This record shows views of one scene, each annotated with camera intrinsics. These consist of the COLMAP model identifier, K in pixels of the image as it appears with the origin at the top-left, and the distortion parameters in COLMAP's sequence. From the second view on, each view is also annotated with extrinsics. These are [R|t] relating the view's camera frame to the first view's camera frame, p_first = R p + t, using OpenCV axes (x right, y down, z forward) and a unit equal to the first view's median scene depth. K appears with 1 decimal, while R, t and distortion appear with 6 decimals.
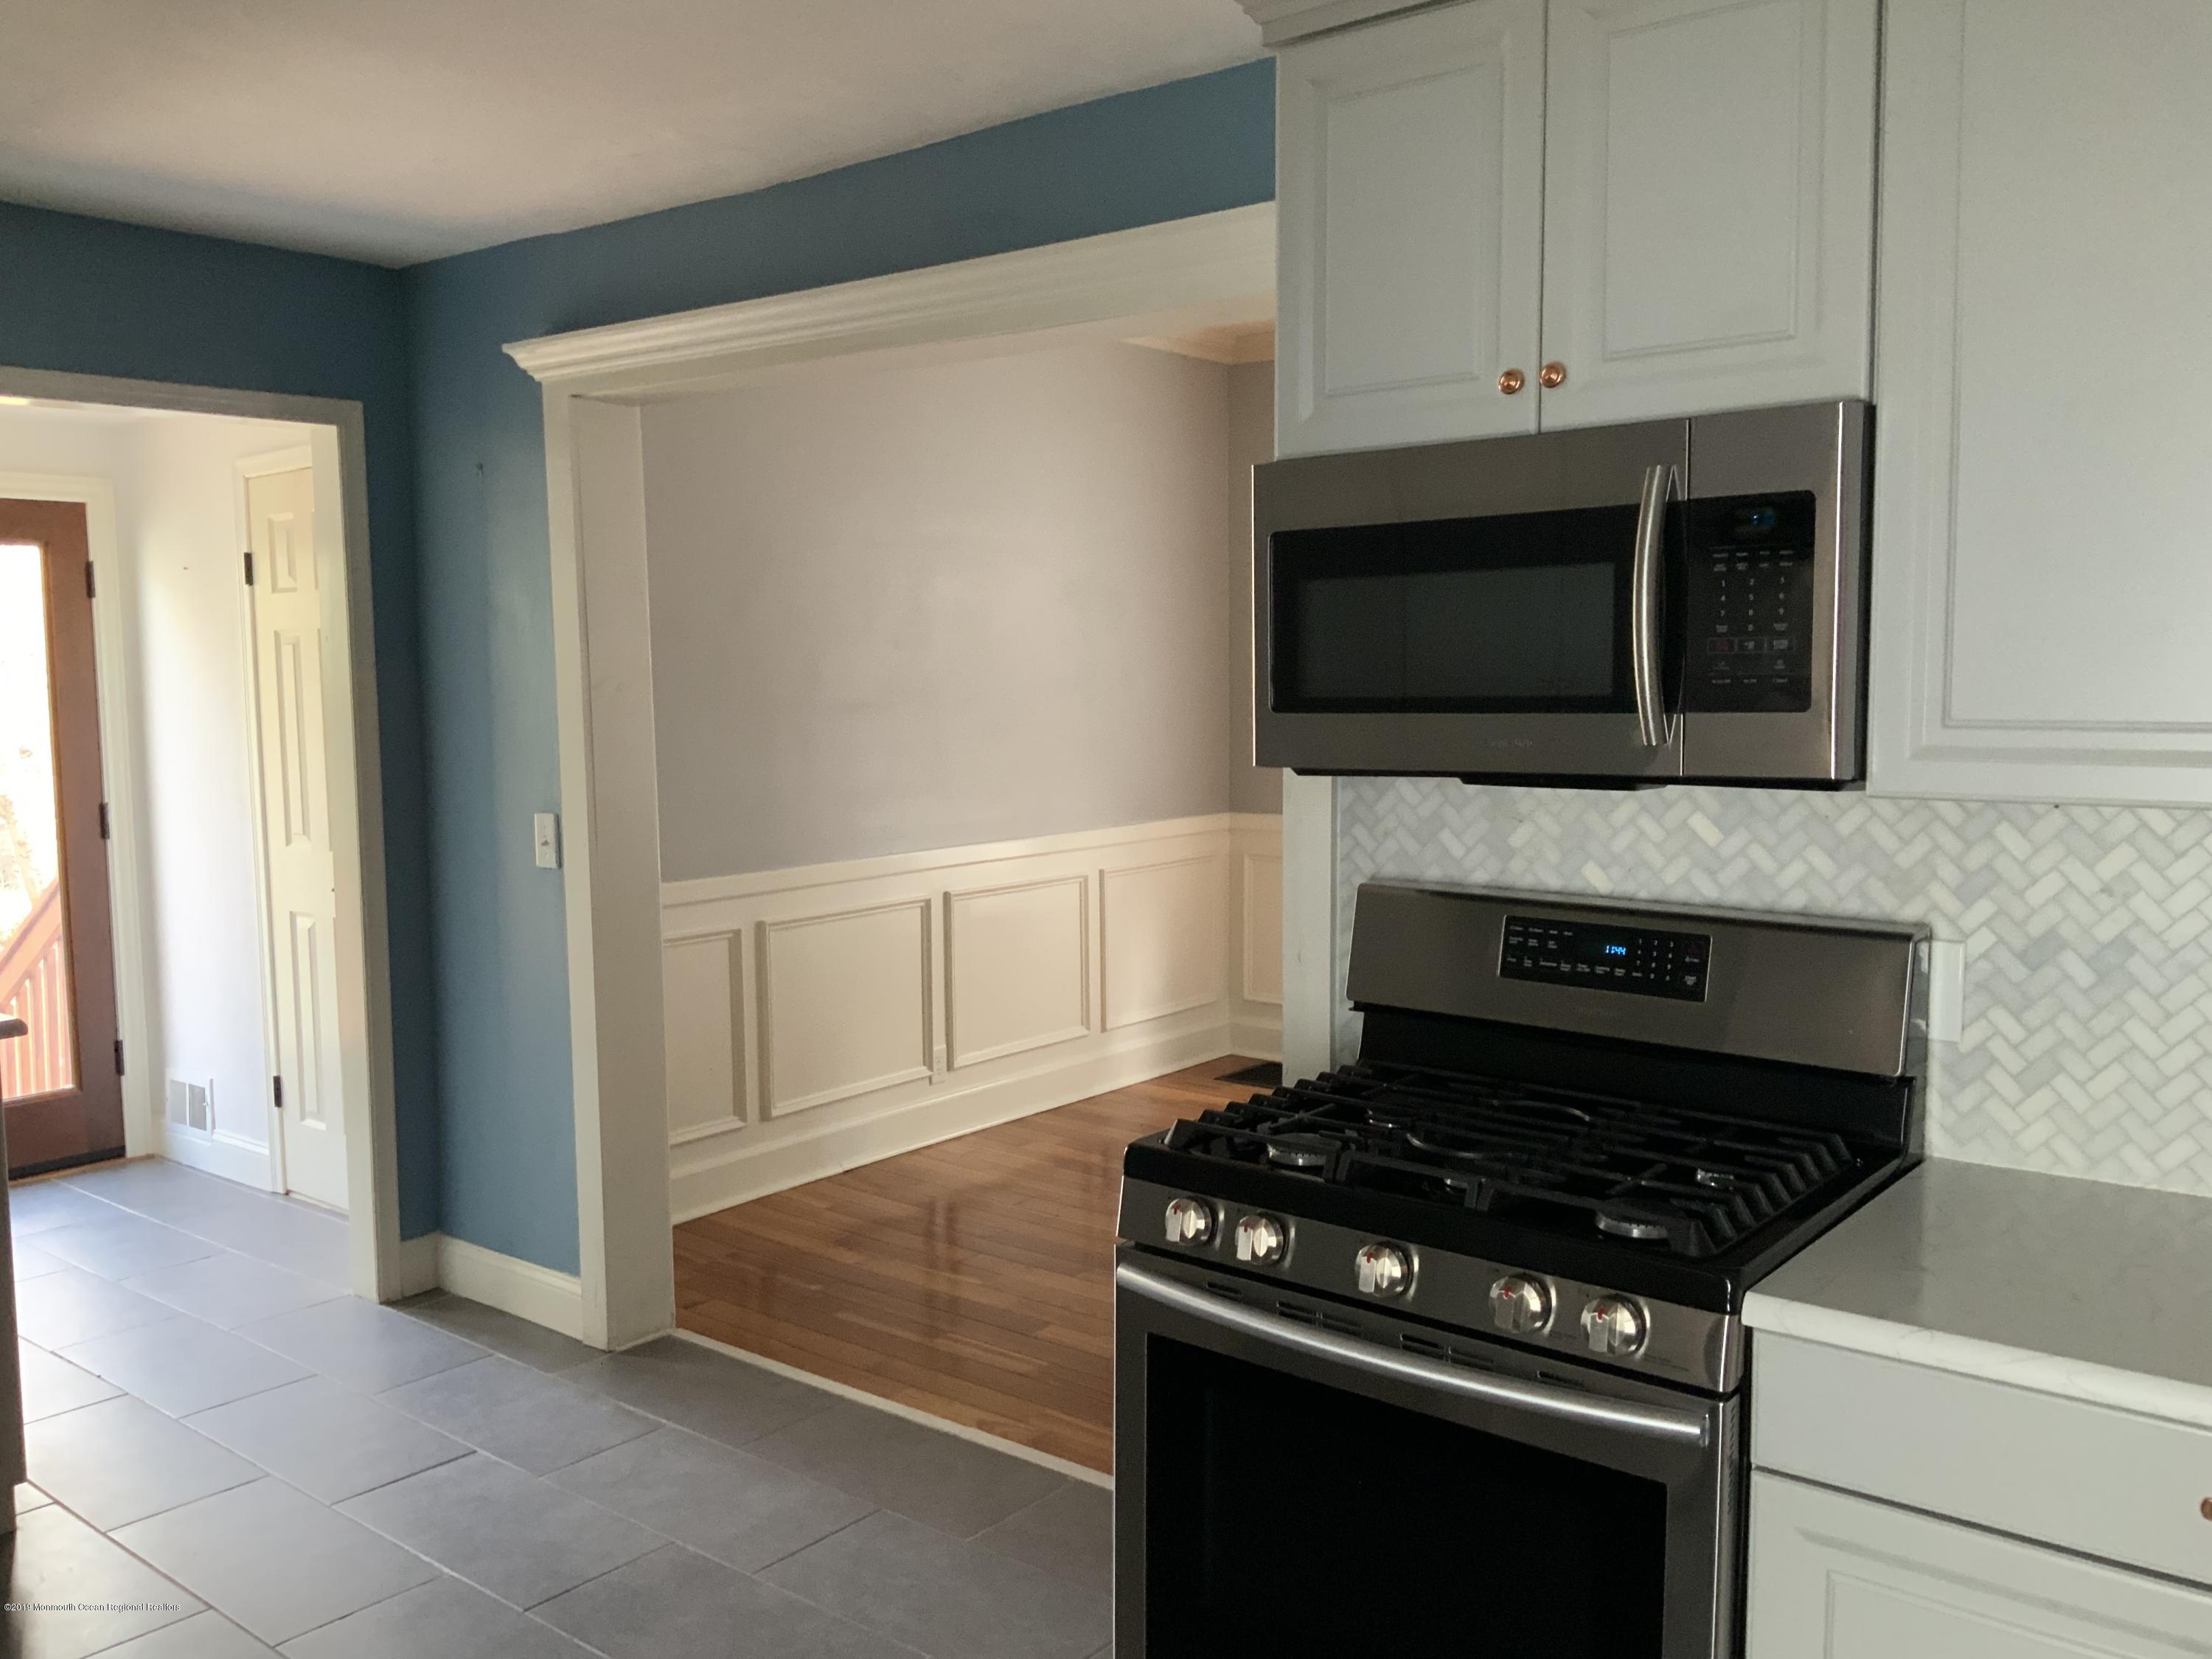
lens RADIAL K [[1791.1, 0, 1097.8], [0, 1791.1, 836.0], [0, 0, 1]] dist [0.070583, -0.135736]
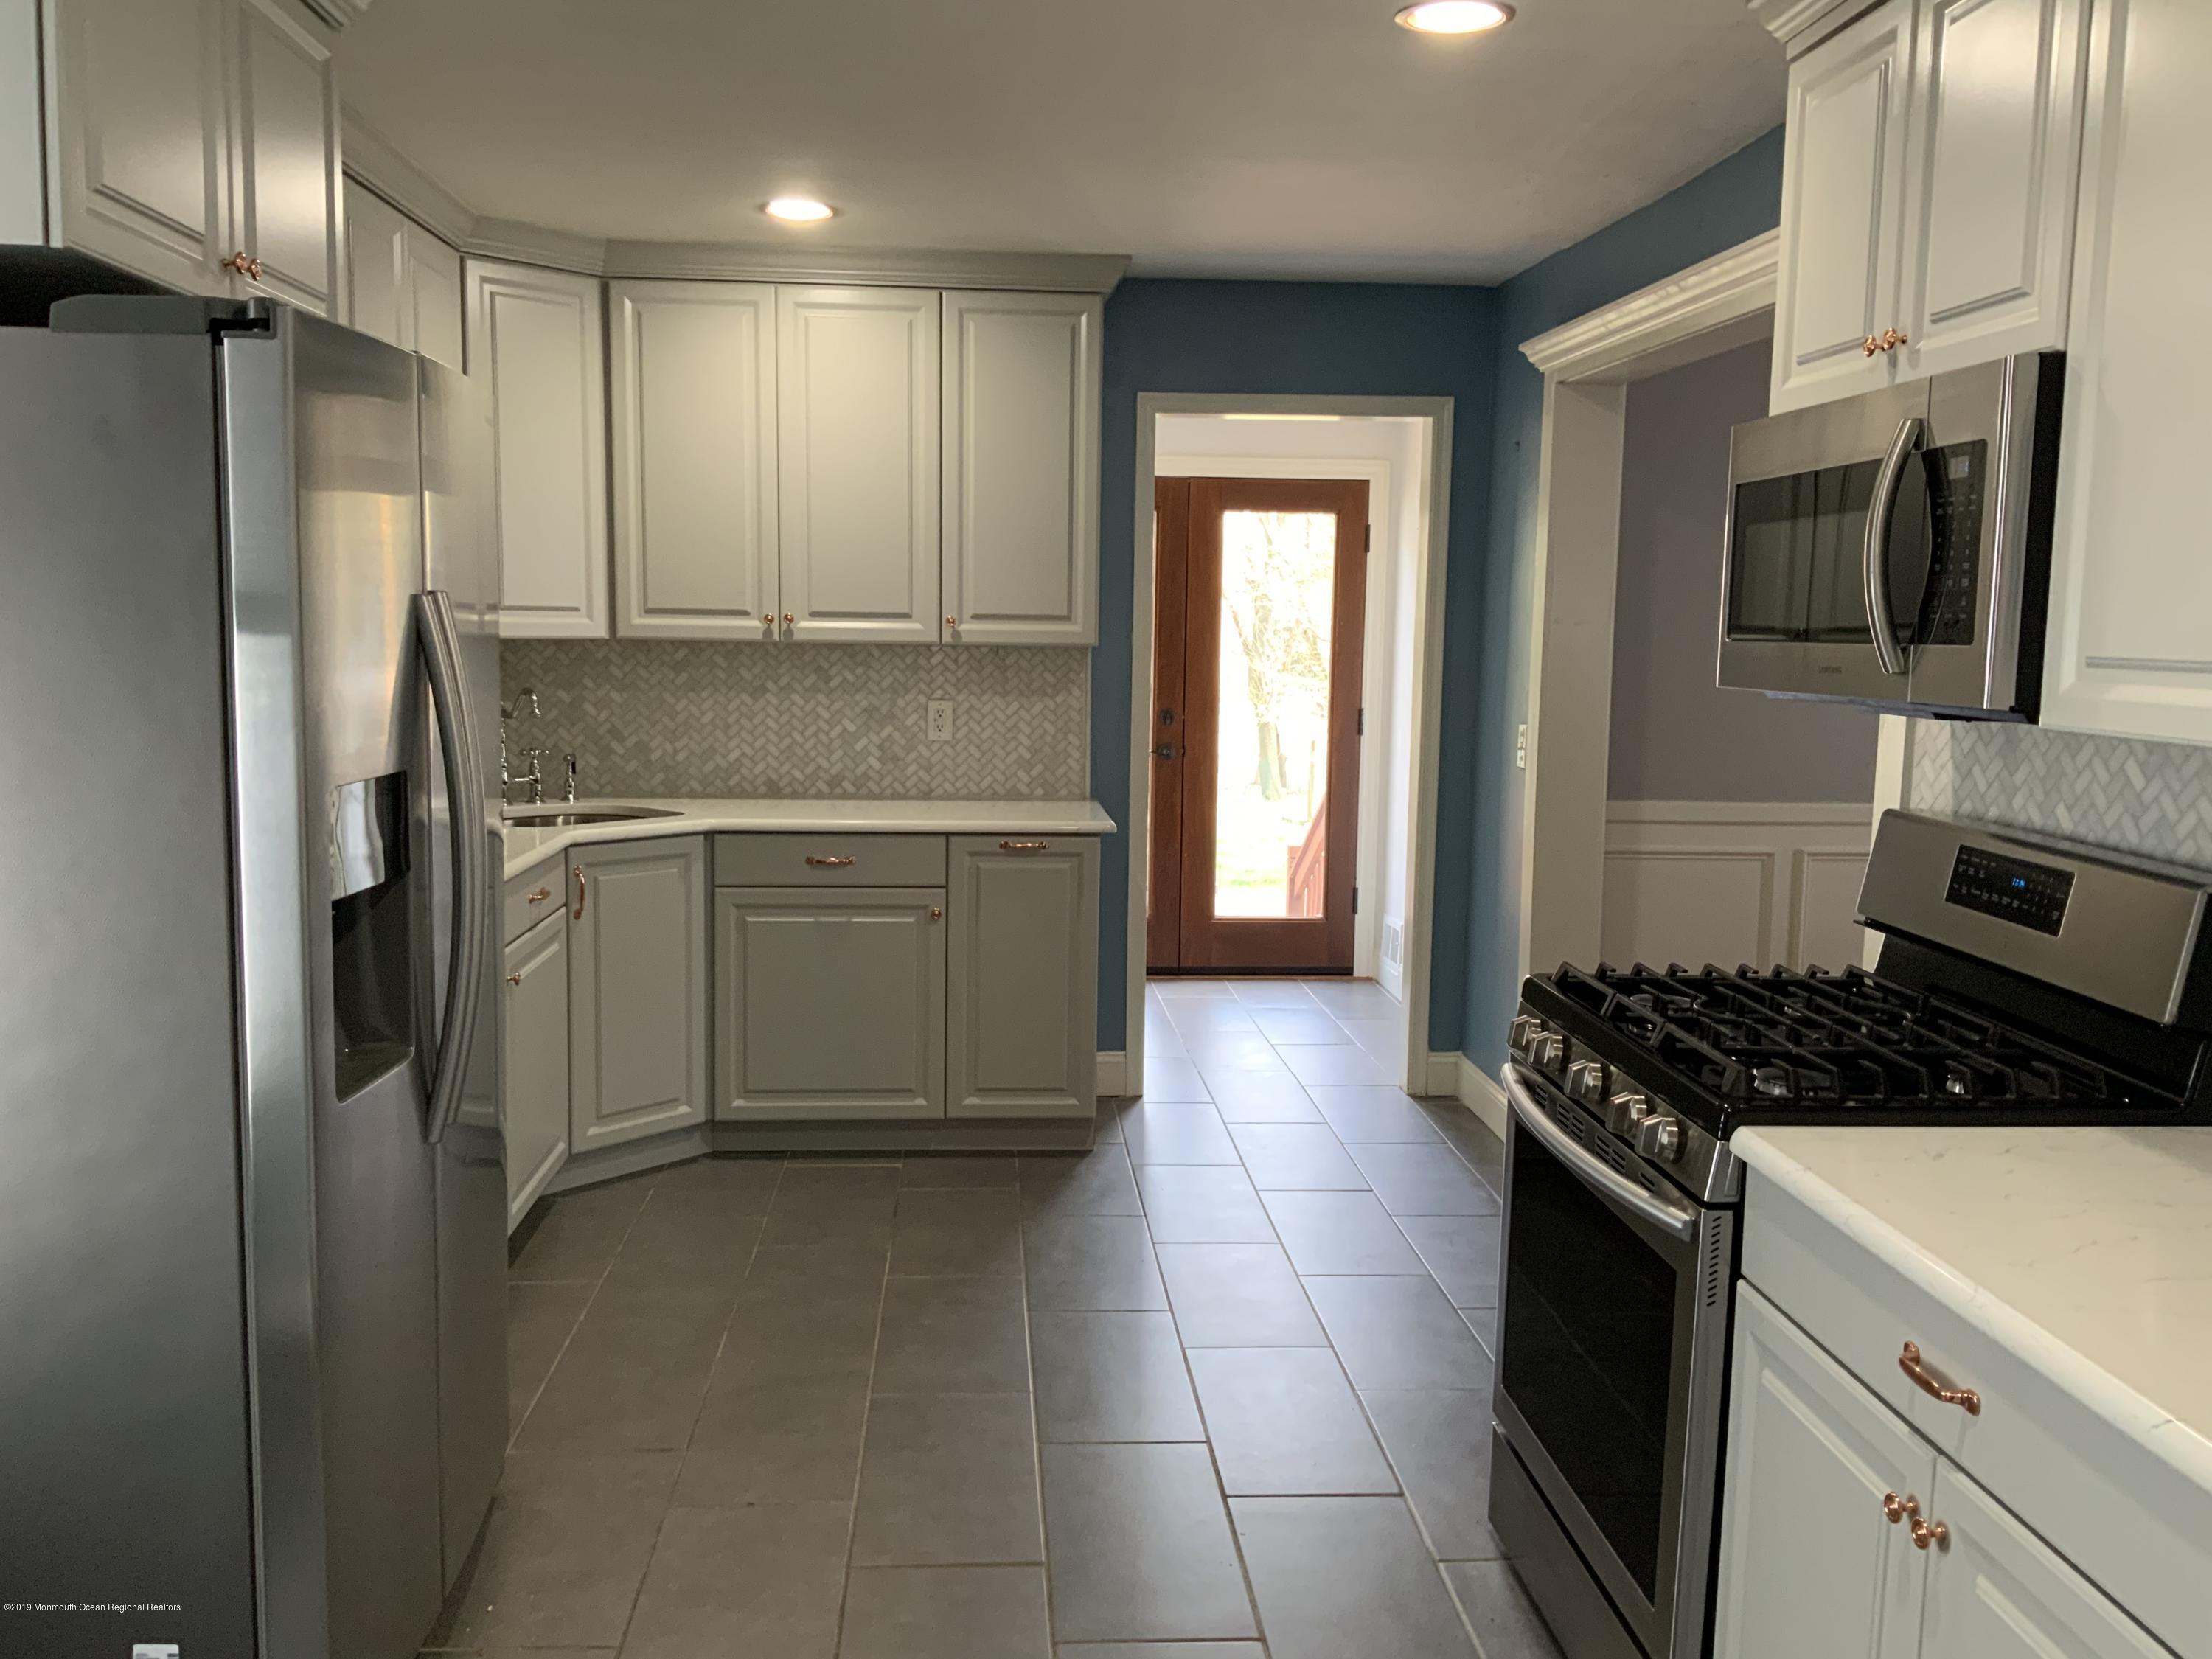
lens RADIAL K [[1791.1, 0, 1097.8], [0, 1791.1, 836.0], [0, 0, 1]] dist [0.070583, -0.135736]
pose [[0.678747, 0.111074, -0.725924, 0.740769], [-0.092961, 0.993539, 0.065102, 0.020018], [0.728465, 0.023294, 0.684687, -0.102710]]
